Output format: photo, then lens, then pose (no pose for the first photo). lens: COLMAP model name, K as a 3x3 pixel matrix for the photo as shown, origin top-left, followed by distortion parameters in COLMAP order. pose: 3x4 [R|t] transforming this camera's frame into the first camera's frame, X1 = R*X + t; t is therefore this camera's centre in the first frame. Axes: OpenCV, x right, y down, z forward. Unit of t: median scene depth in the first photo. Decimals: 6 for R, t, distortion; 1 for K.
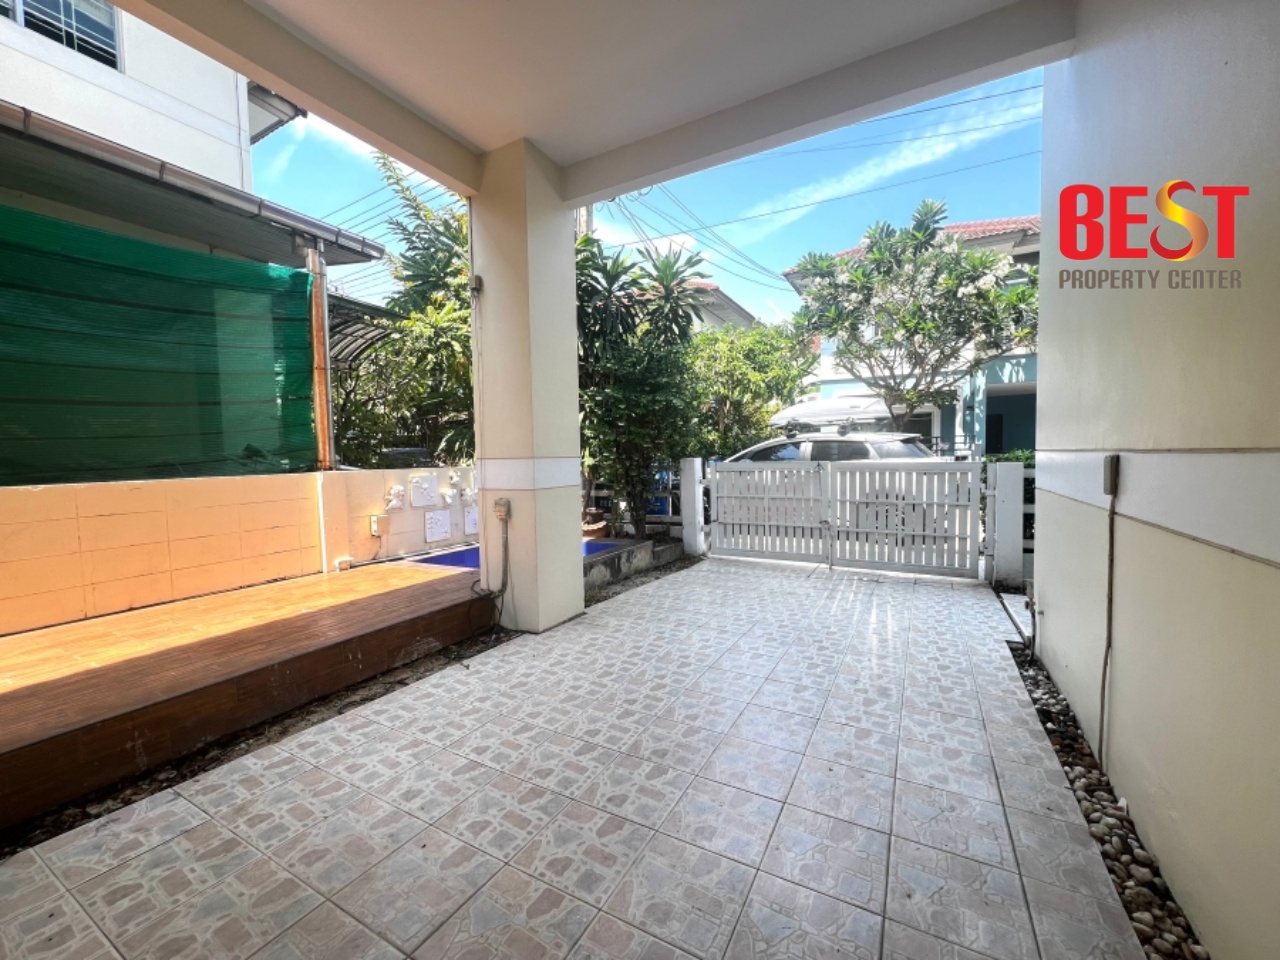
lens RADIAL K [[511.7, 0, 640.0], [0, 511.7, 480.0], [0, 0, 1]] dist [-0.000156, -0.000023]
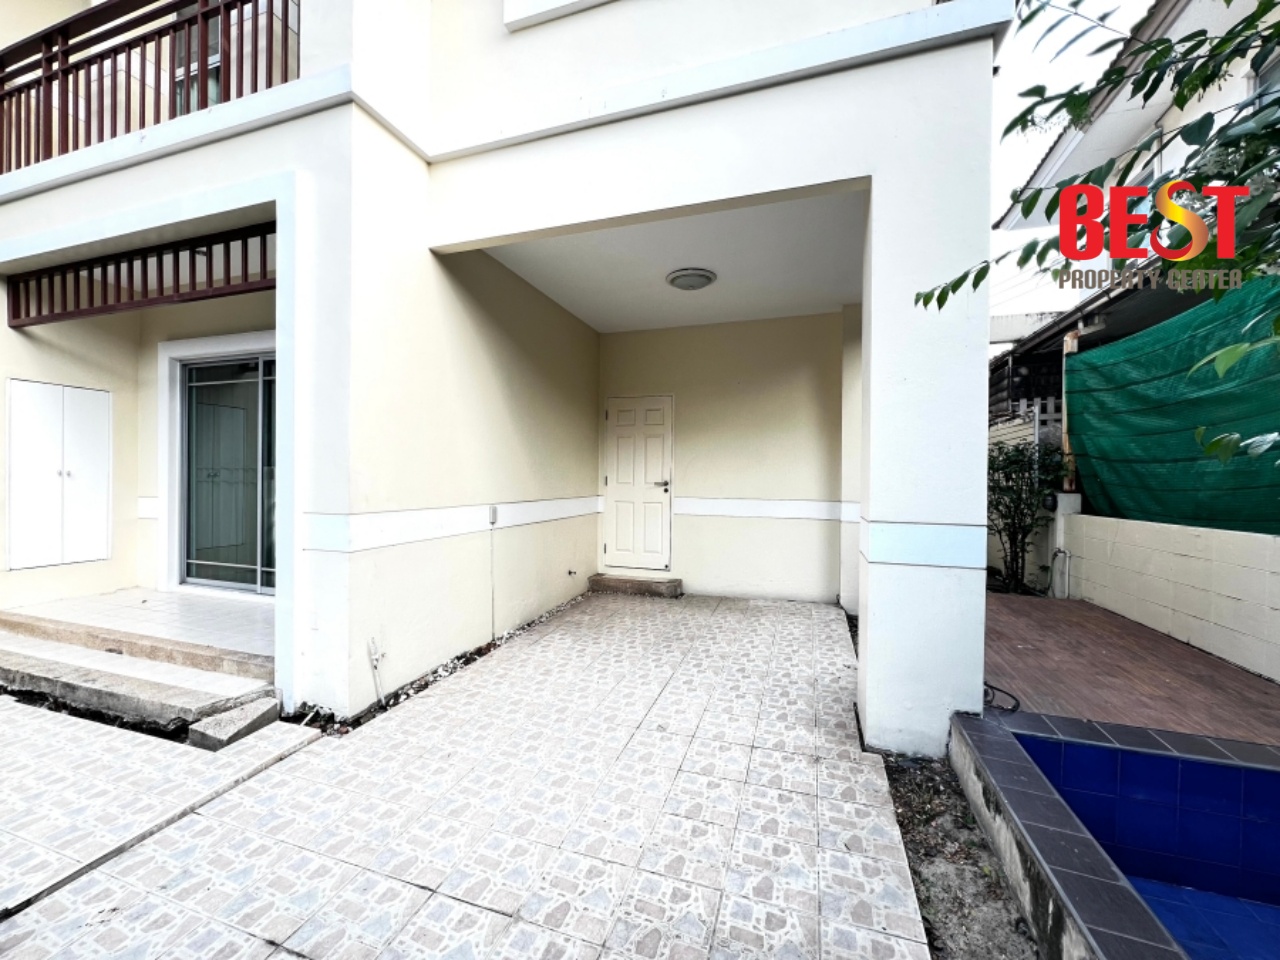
lens RADIAL K [[512.0, 0, 640.0], [0, 512.0, 480.0], [0, 0, 1]] dist [-0.000470, -0.000035]
pose [[-0.982862, 0.010885, -0.184024, 0.486280], [0.001401, 0.998668, 0.051586, -0.212333], [0.184340, 0.050444, -0.981567, 2.499705]]
